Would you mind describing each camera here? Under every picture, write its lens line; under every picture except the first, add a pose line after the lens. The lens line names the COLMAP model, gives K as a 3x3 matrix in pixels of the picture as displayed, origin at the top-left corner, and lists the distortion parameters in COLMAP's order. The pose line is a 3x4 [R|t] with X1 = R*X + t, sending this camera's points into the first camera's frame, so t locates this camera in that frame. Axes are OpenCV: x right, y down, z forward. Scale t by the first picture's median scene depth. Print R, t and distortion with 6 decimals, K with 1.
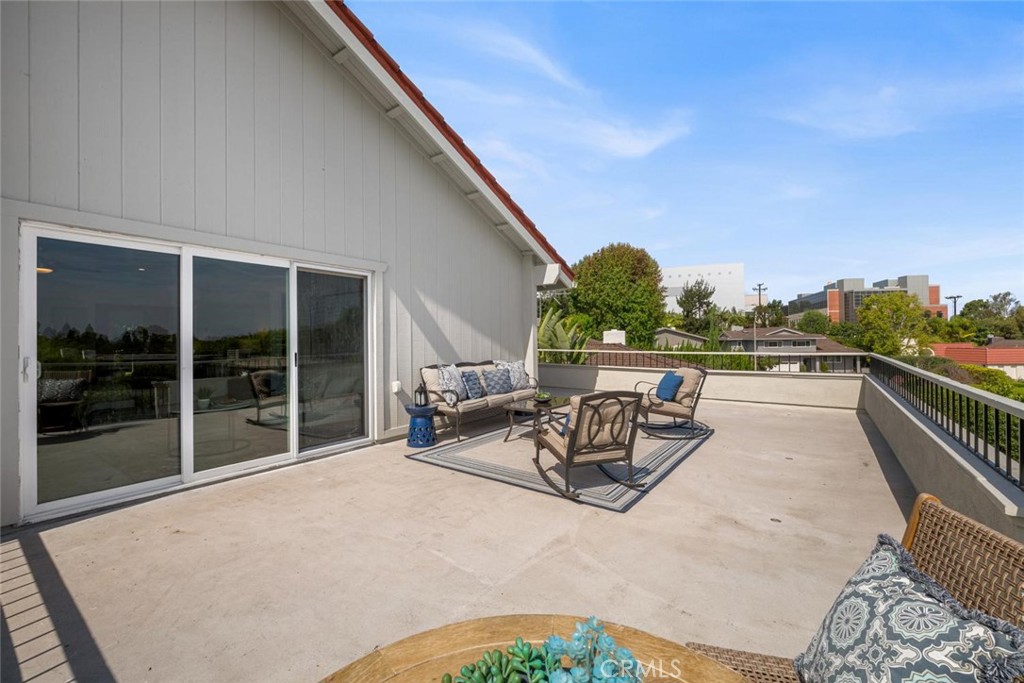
lens RADIAL K [[419.9, 0, 512.0], [0, 419.9, 341.5], [0, 0, 1]] dist [0.000251, 0.000013]
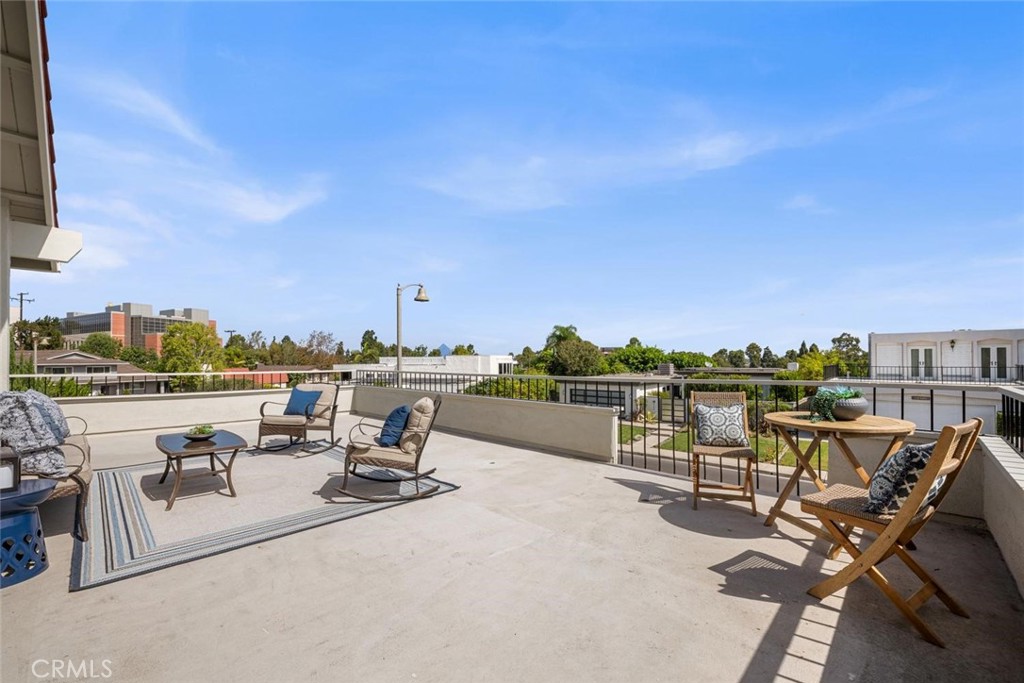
lens RADIAL K [[408.8, 0, 510.1], [0, 408.8, 361.3], [0, 0, 1]] dist [0.001524, 0.000103]
pose [[0.142236, 0.011230, 0.989769, -0.380038], [0.004350, 0.999919, -0.011970, 0.015650], [-0.989823, 0.006008, 0.142175, 0.269307]]
